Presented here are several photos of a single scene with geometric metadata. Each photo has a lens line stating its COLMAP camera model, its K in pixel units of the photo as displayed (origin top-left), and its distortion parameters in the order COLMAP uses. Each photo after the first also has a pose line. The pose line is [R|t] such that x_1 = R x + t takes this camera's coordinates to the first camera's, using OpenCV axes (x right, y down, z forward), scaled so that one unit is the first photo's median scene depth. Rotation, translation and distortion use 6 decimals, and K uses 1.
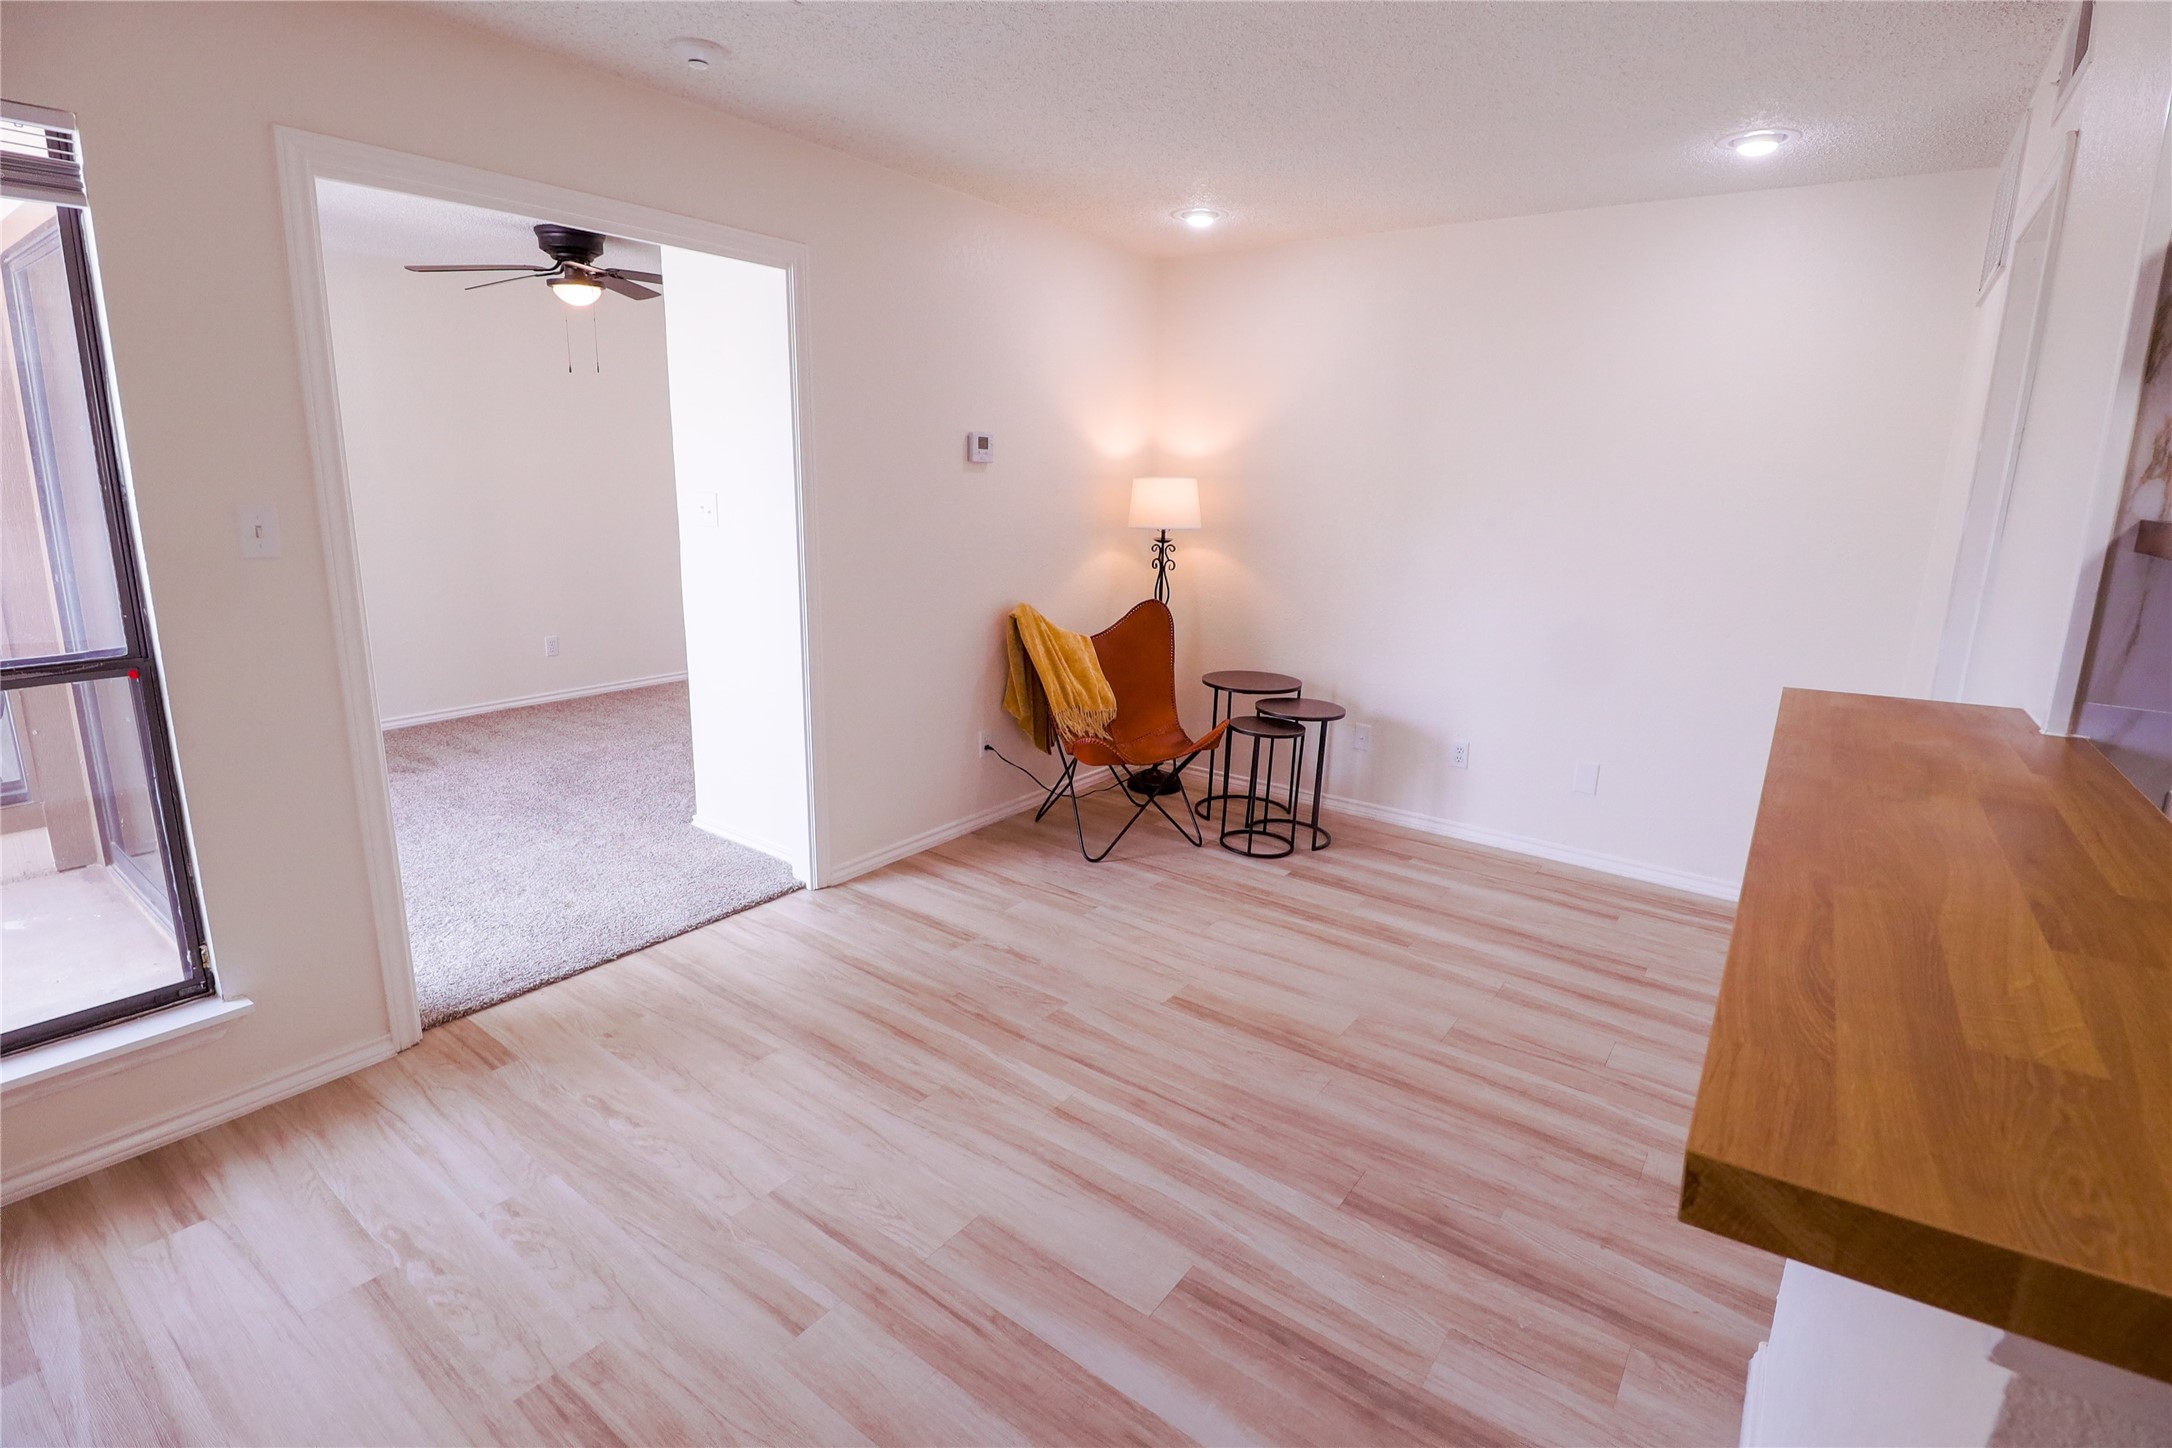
lens RADIAL K [[1008.7, 0, 1112.6], [0, 1008.7, 695.1], [0, 0, 1]] dist [0.001052, -0.014255]
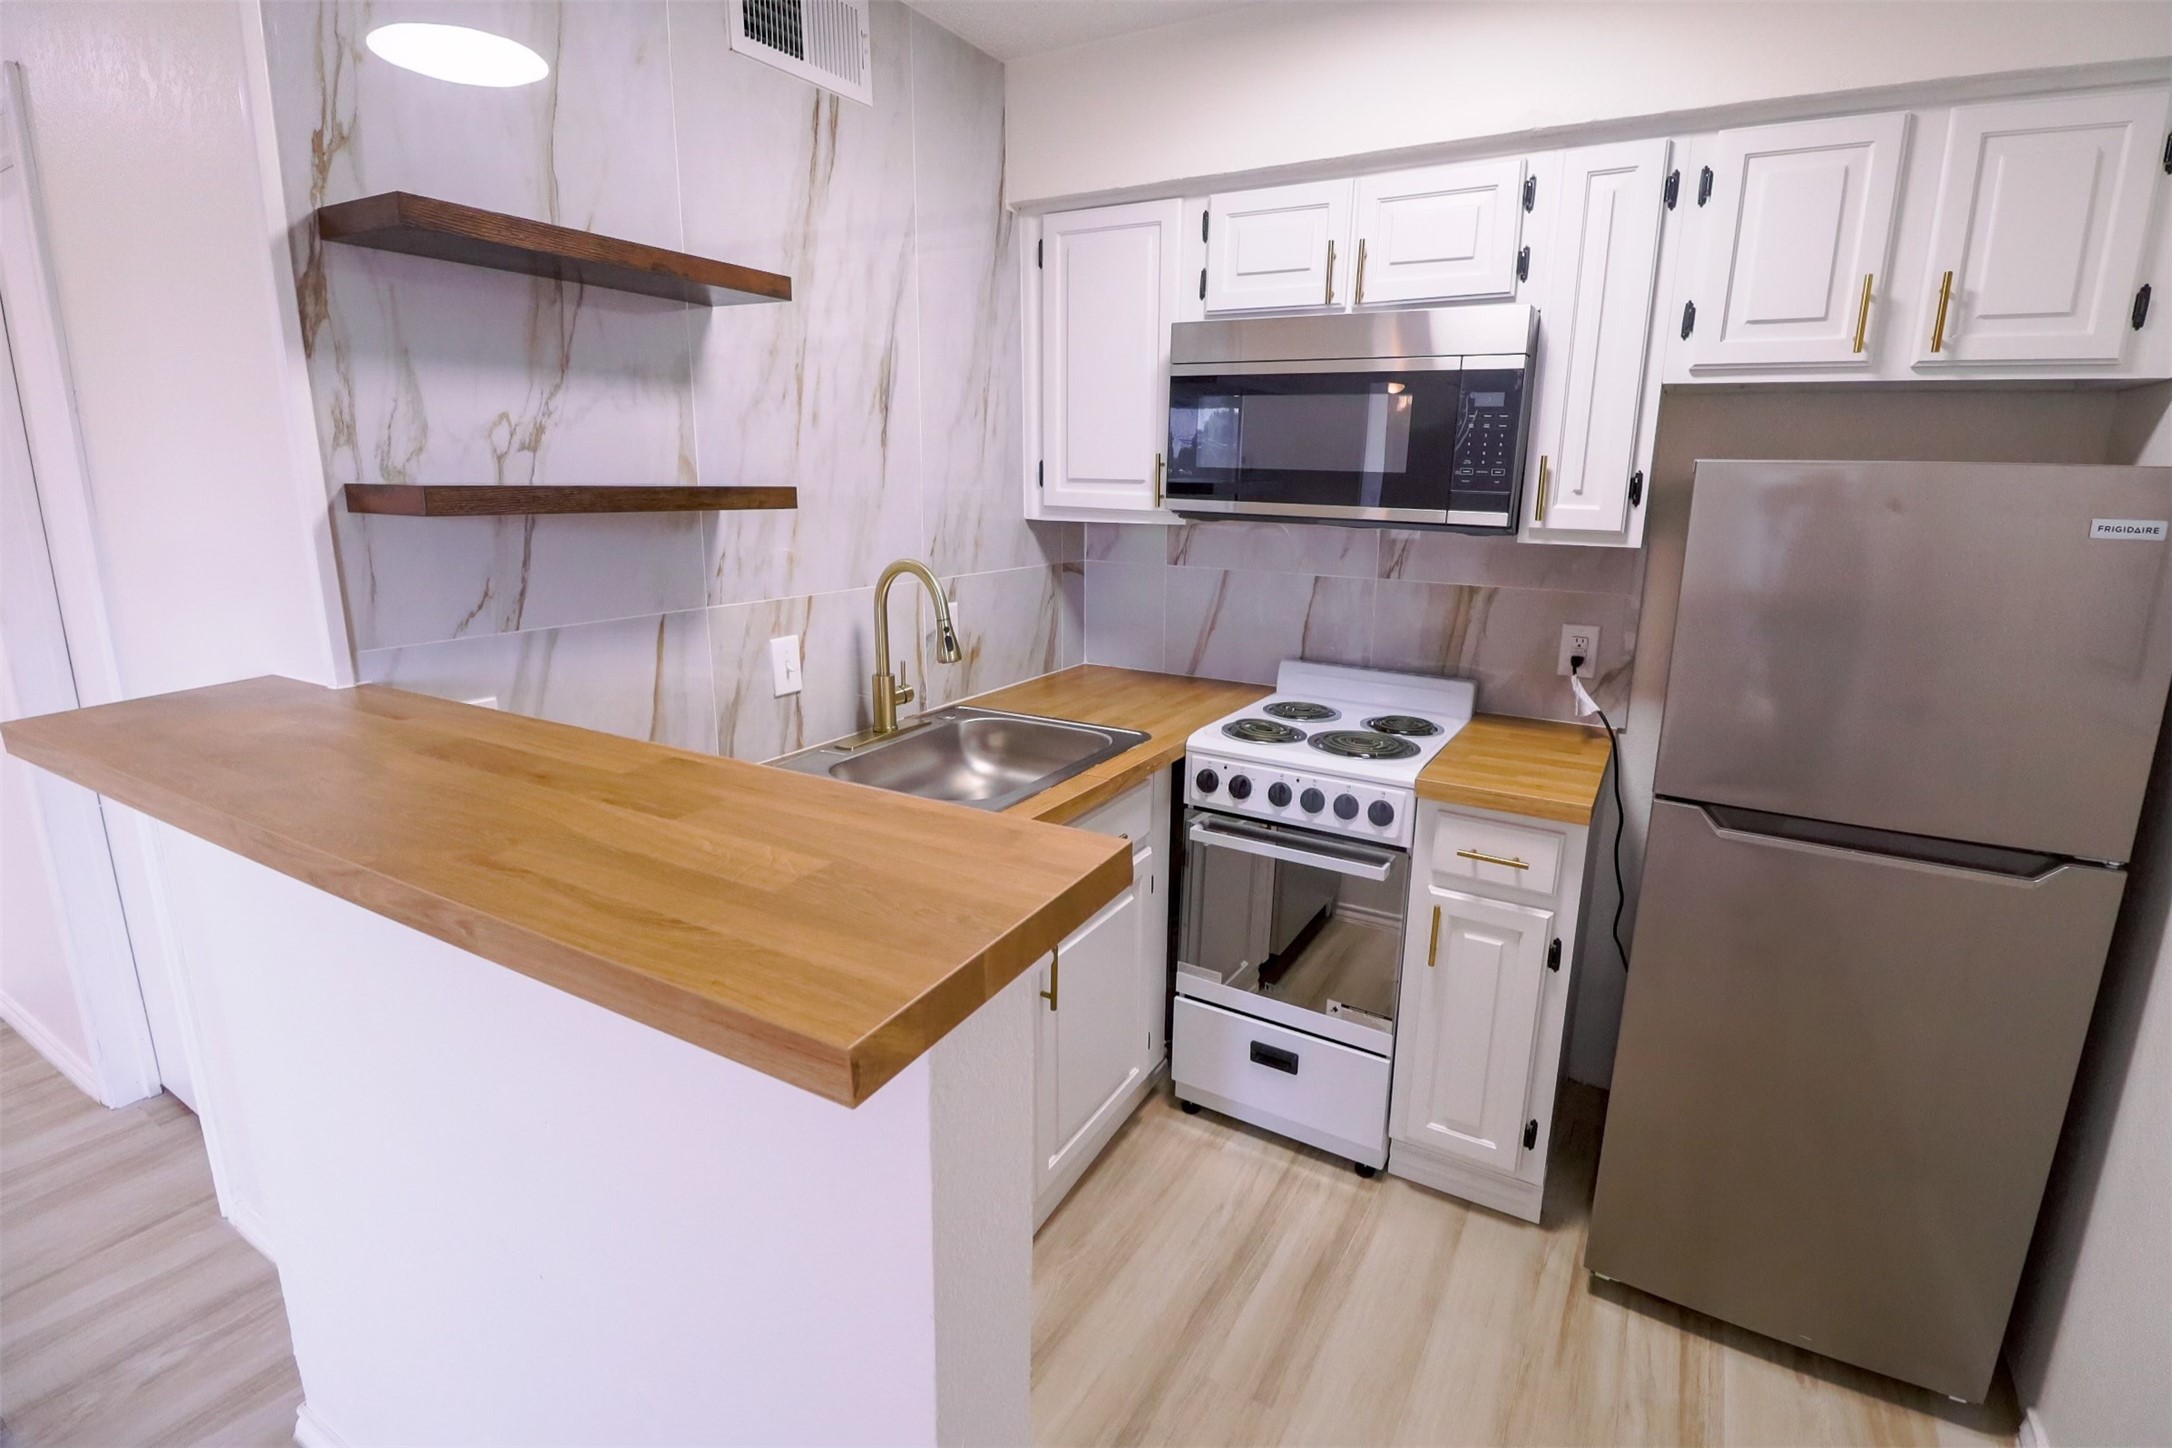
lens RADIAL K [[1008.7, 0, 1112.6], [0, 1008.7, 695.1], [0, 0, 1]] dist [0.001052, -0.014255]
pose [[-0.098859, -0.244492, 0.964599, -0.086286], [0.201986, 0.944238, 0.260033, -0.031379], [-0.974386, 0.220542, -0.043963, 0.115113]]
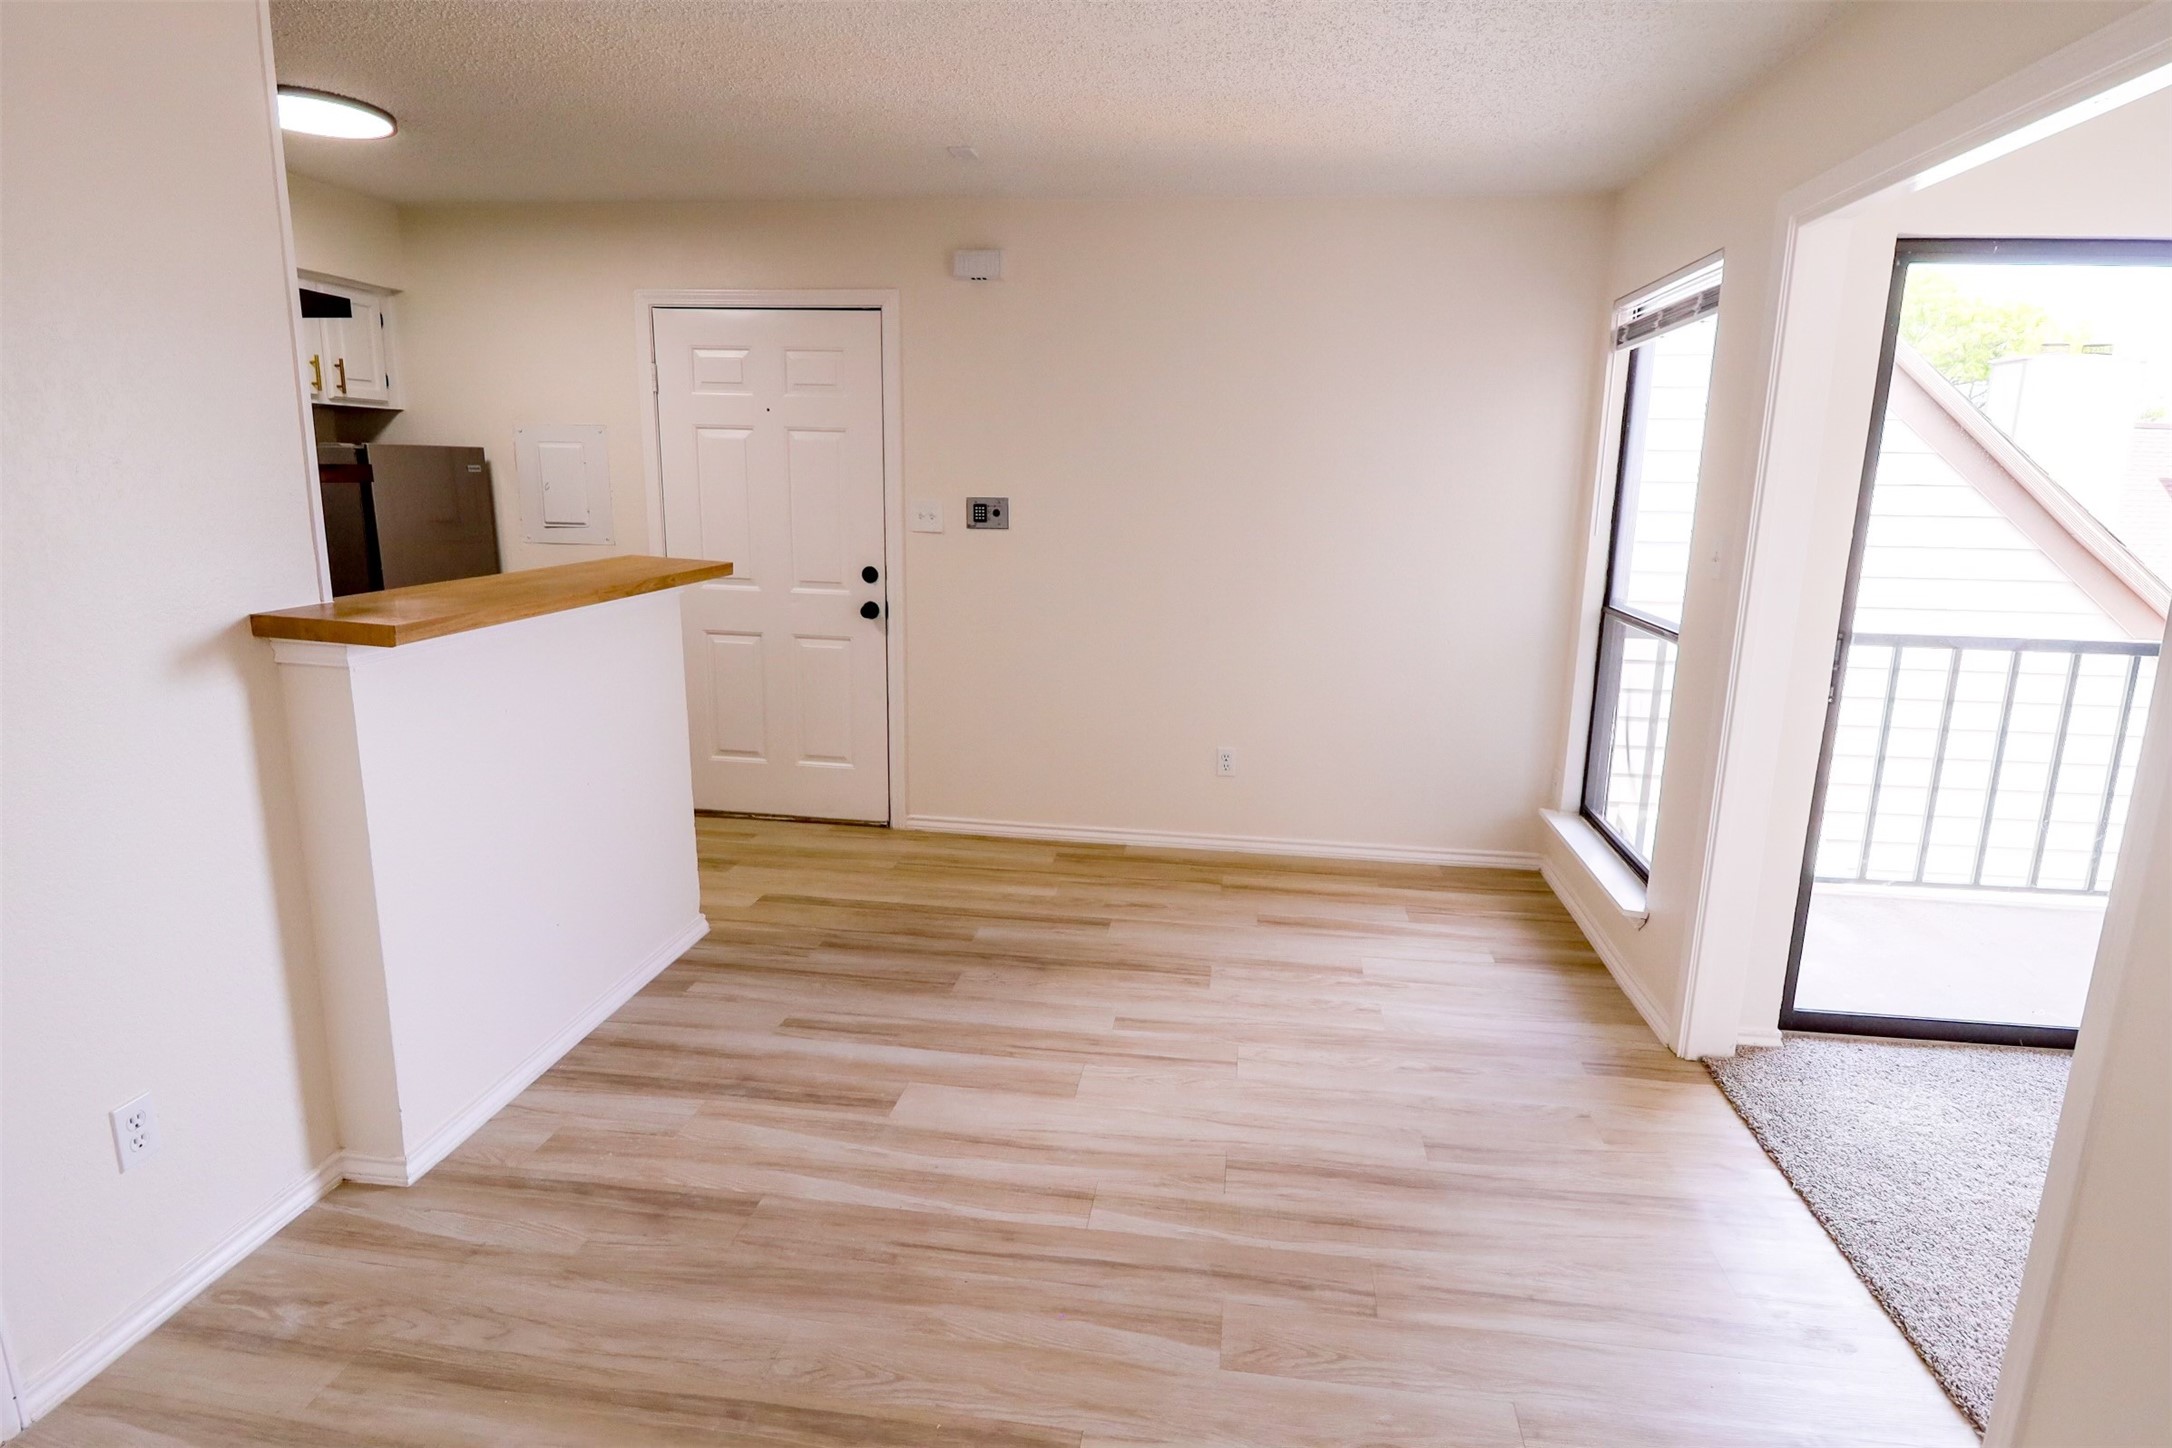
lens RADIAL K [[1095.0, 0, 1114.7], [0, 1095.0, 714.5], [0, 0, 1]] dist [-0.017859, 0.000043]
pose [[-0.878109, 0.058321, -0.474892, 0.322209], [-0.149037, 0.909822, 0.387315, -0.313764], [0.454656, 0.410881, -0.790231, 1.449318]]
